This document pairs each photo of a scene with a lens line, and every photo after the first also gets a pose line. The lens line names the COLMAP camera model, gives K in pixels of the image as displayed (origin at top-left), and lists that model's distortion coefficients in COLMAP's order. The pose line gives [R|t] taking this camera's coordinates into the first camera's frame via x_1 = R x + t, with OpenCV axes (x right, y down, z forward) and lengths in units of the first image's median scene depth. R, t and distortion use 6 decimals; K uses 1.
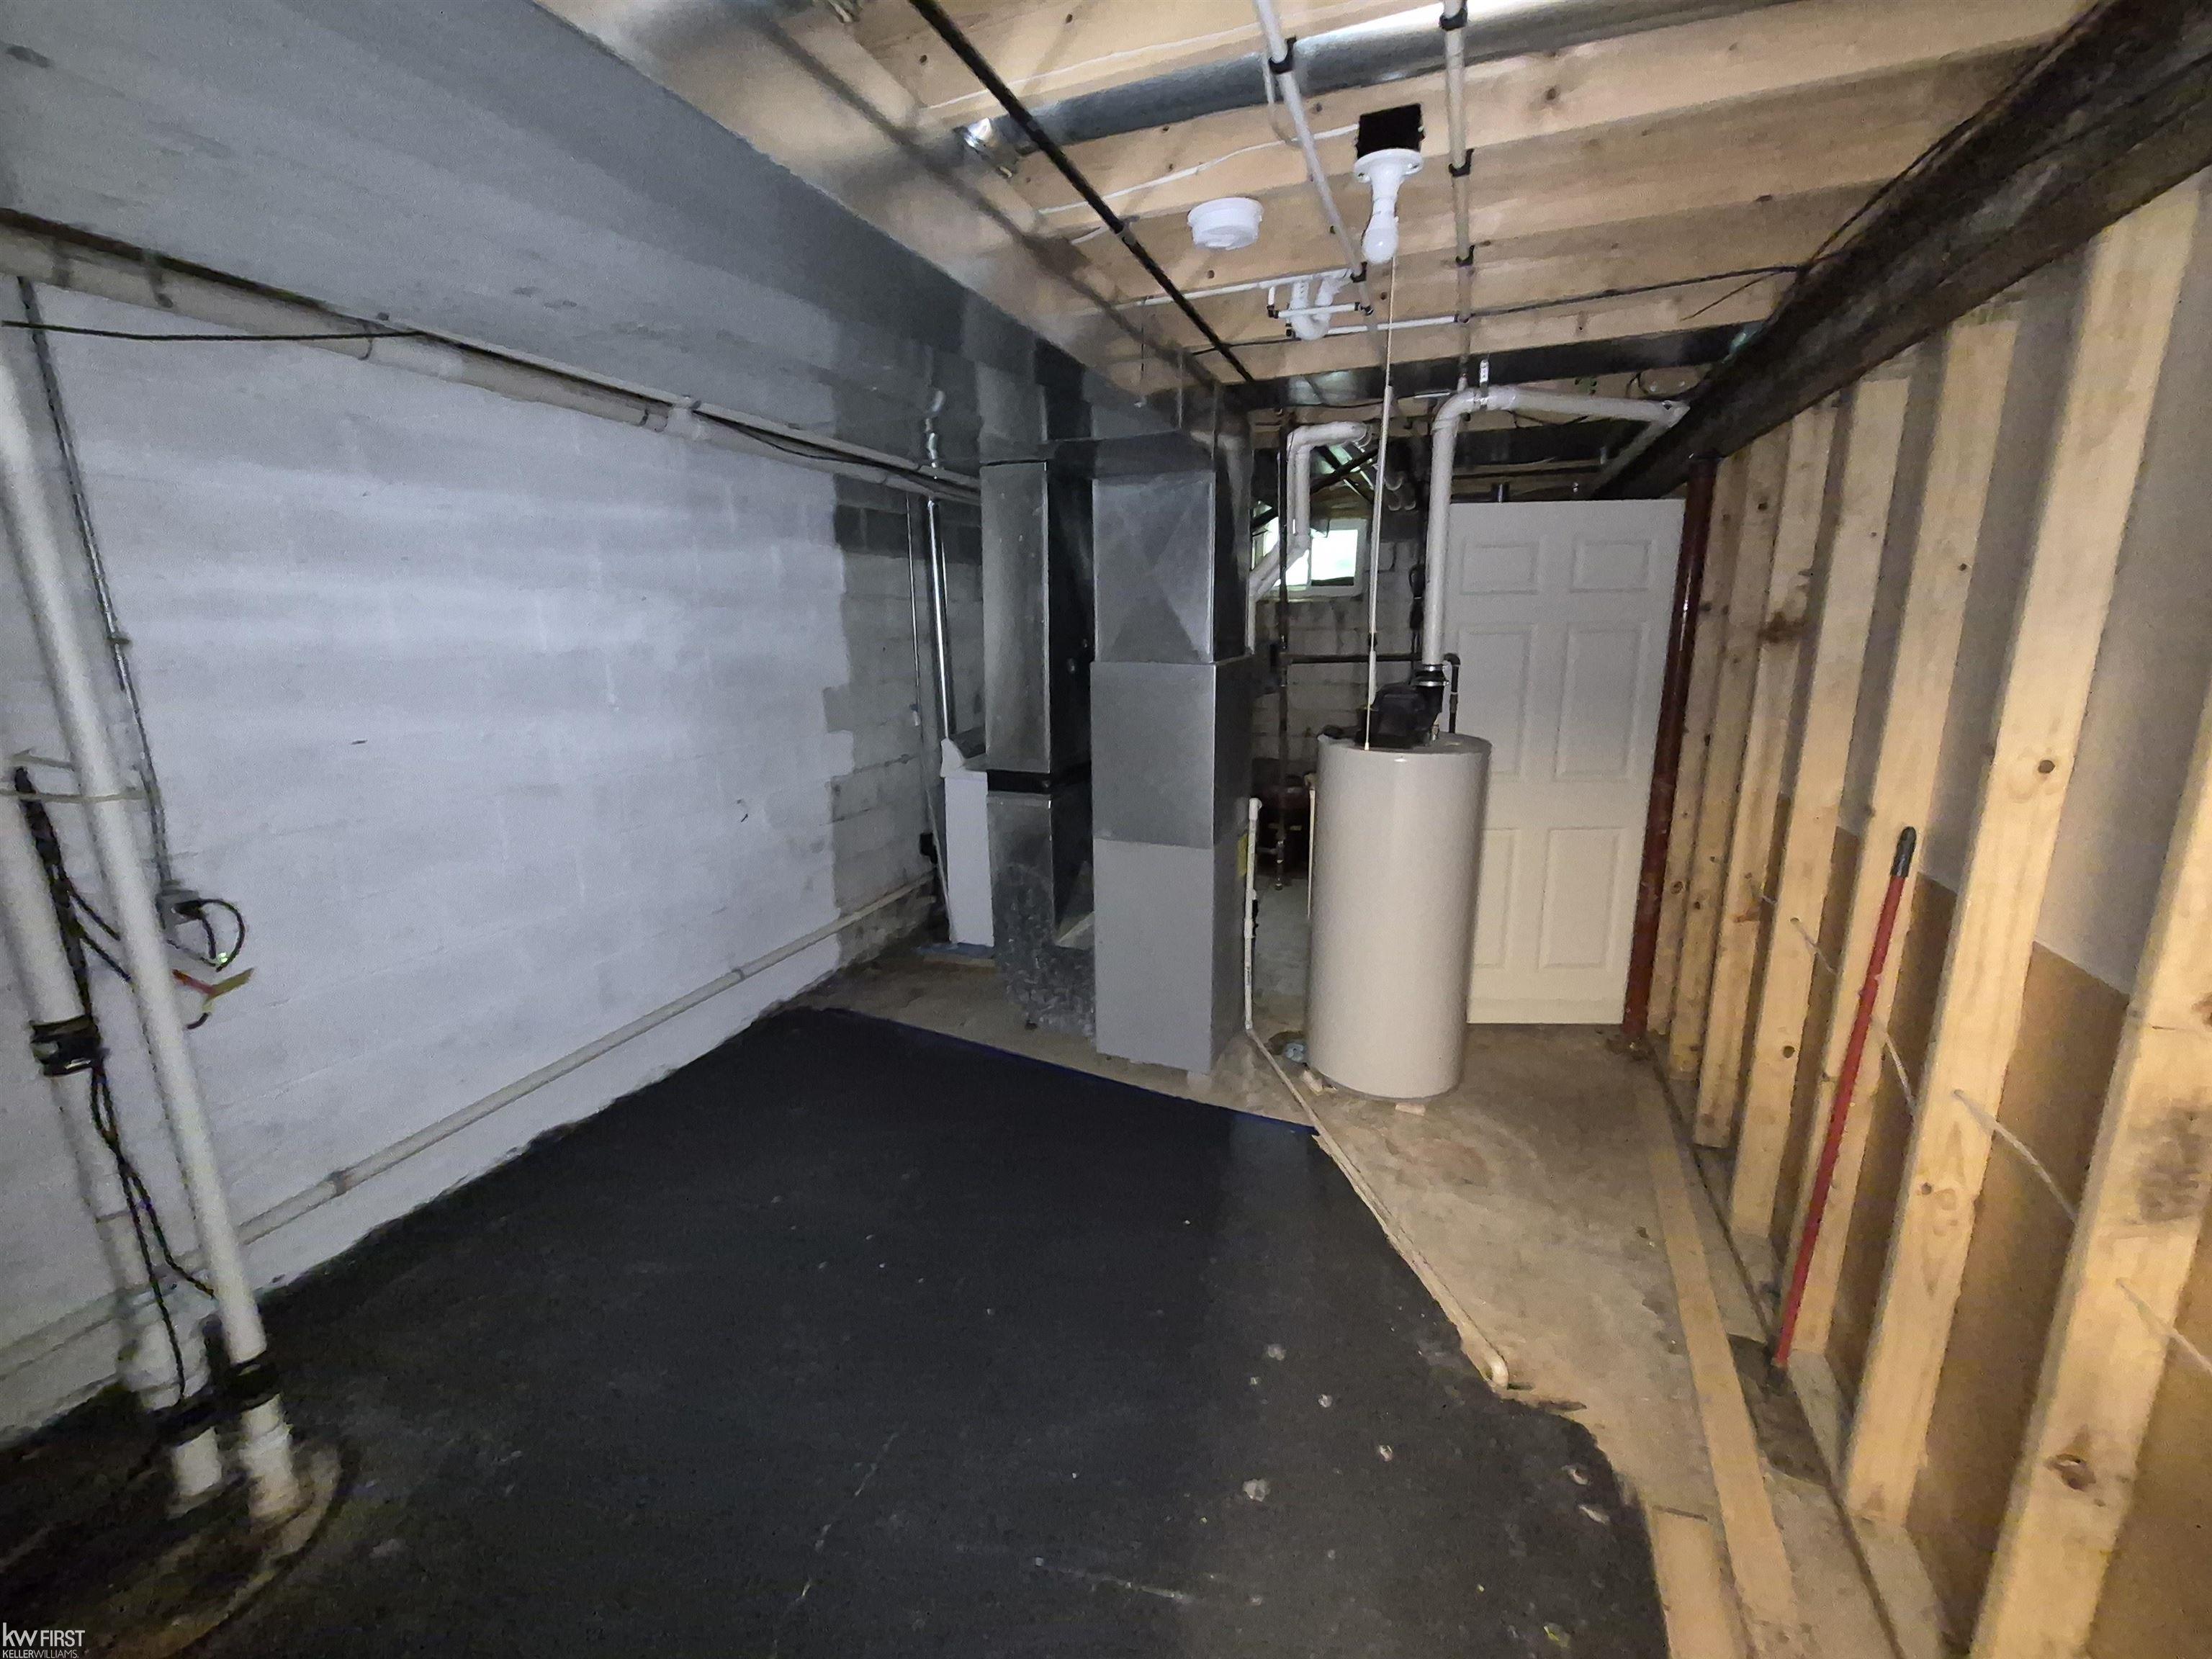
lens RADIAL K [[889.3, 0, 1107.2], [0, 889.3, 819.6], [0, 0, 1]] dist [0.000841, -0.000086]
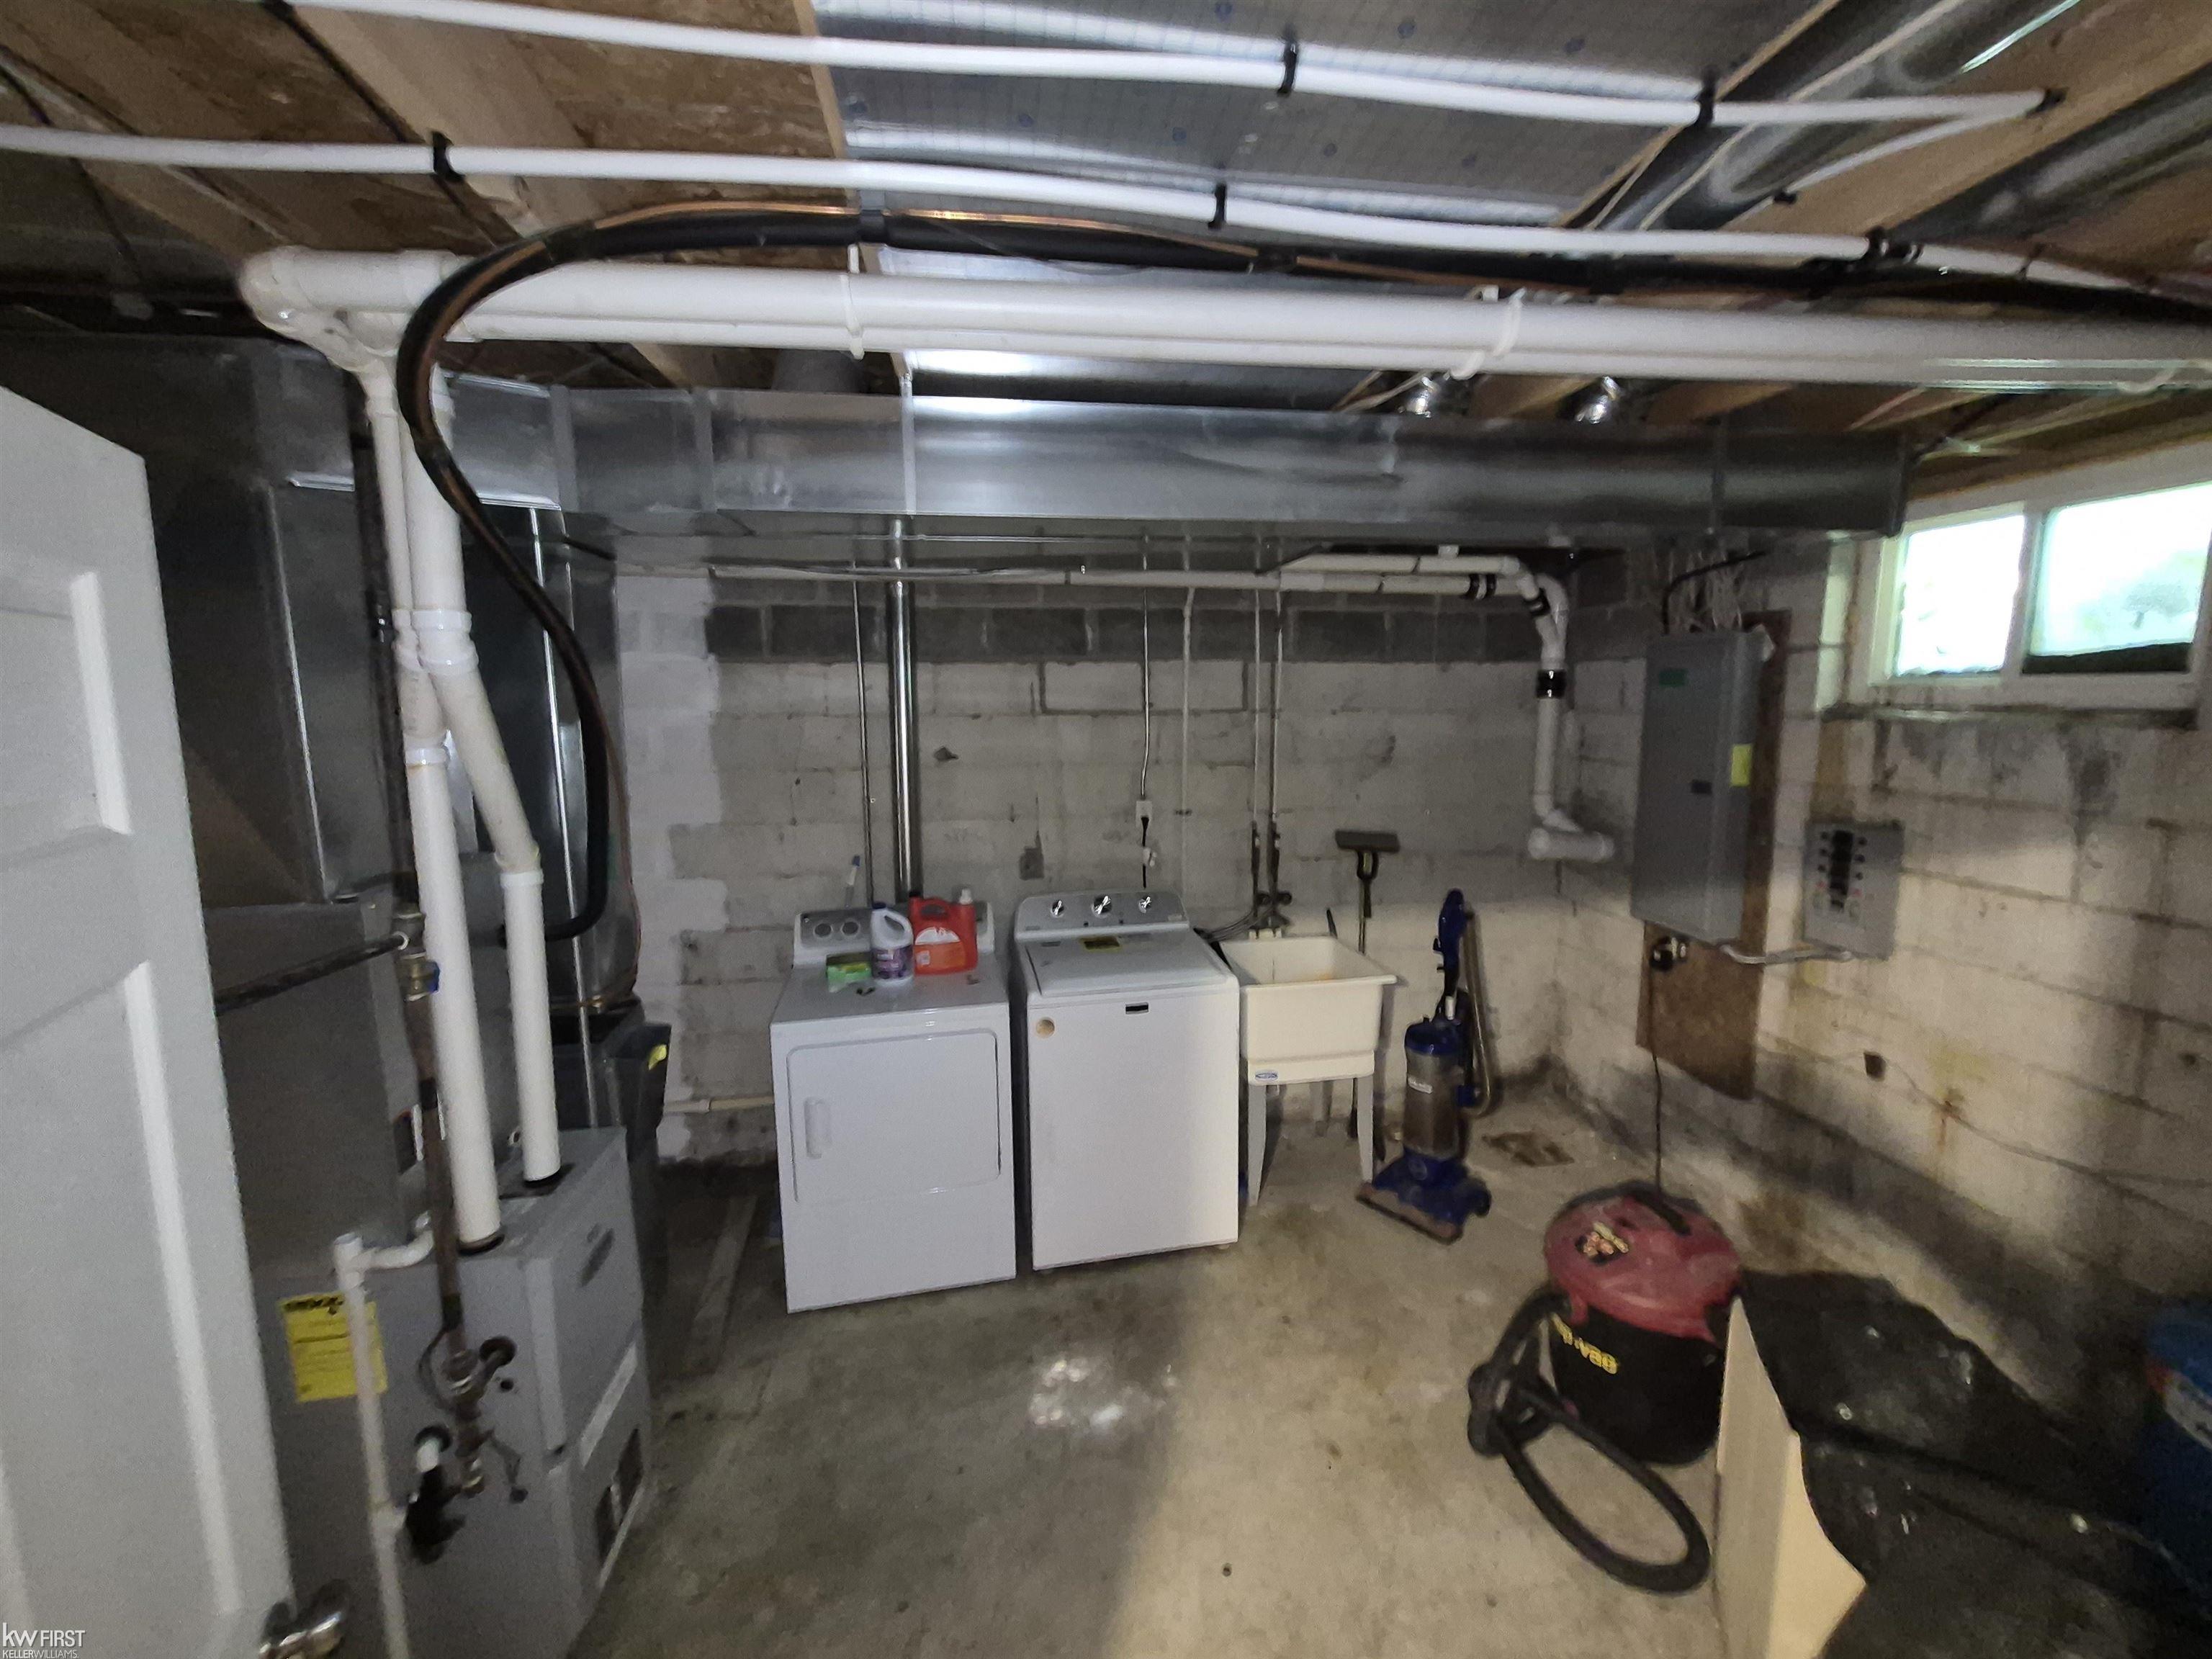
lens RADIAL K [[889.3, 0, 1108.0], [0, 889.3, 819.0], [0, 0, 1]] dist [0.000841, -0.000086]
pose [[0.487055, 0.121775, -0.864840, 0.538081], [-0.195012, 0.980395, 0.028220, -0.229639], [0.851321, 0.154909, 0.501254, 0.830103]]
